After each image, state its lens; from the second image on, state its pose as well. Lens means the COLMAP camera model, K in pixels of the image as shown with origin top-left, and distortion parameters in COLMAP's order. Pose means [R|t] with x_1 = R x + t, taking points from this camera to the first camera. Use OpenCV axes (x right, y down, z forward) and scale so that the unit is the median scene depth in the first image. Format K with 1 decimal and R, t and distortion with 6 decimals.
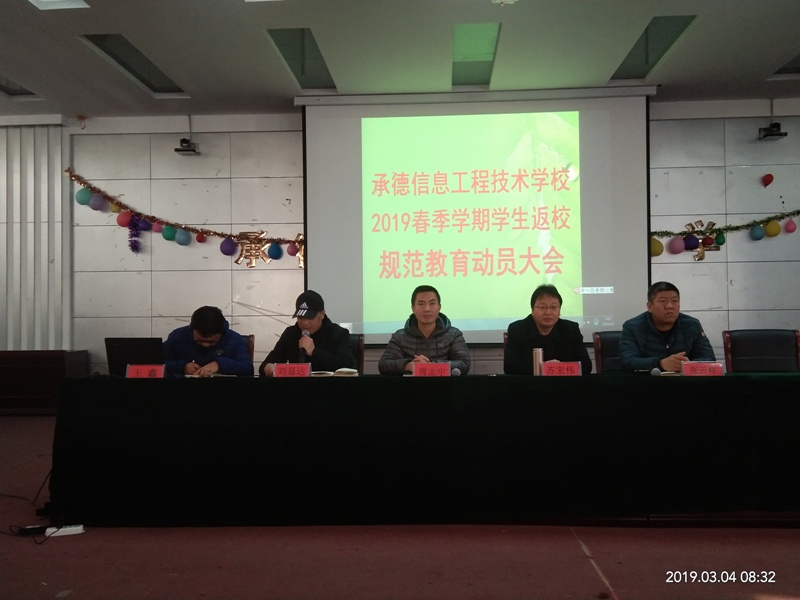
lens RADIAL K [[742.6, 0, 400.0], [0, 742.6, 300.0], [0, 0, 1]] dist [-0.004303, -0.003158]
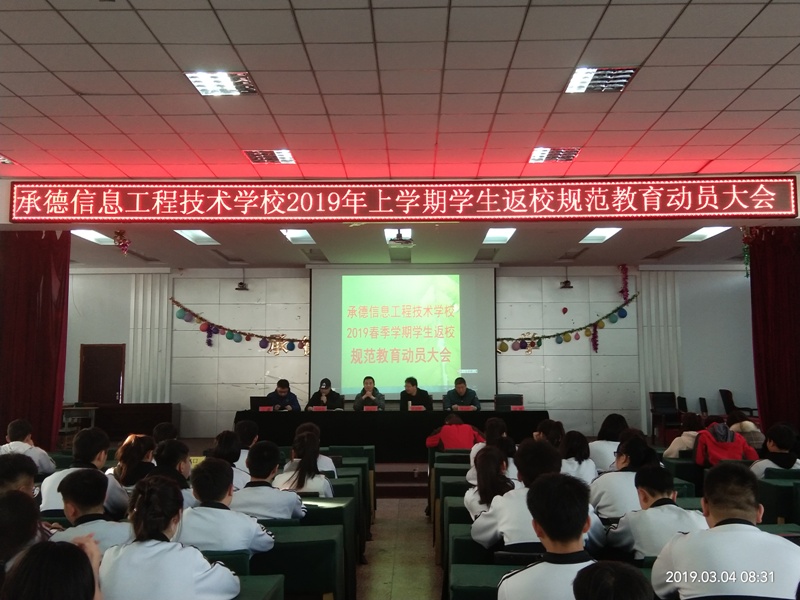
lens RADIAL K [[778.1, 0, 400.0], [0, 778.1, 300.0], [0, 0, 1]] dist [0.050779, -0.000562]
pose [[0.999306, 0.009621, 0.035983, 0.021646], [-0.007009, 0.997378, -0.072021, -0.046747], [-0.036581, 0.071719, 0.996754, -0.891749]]
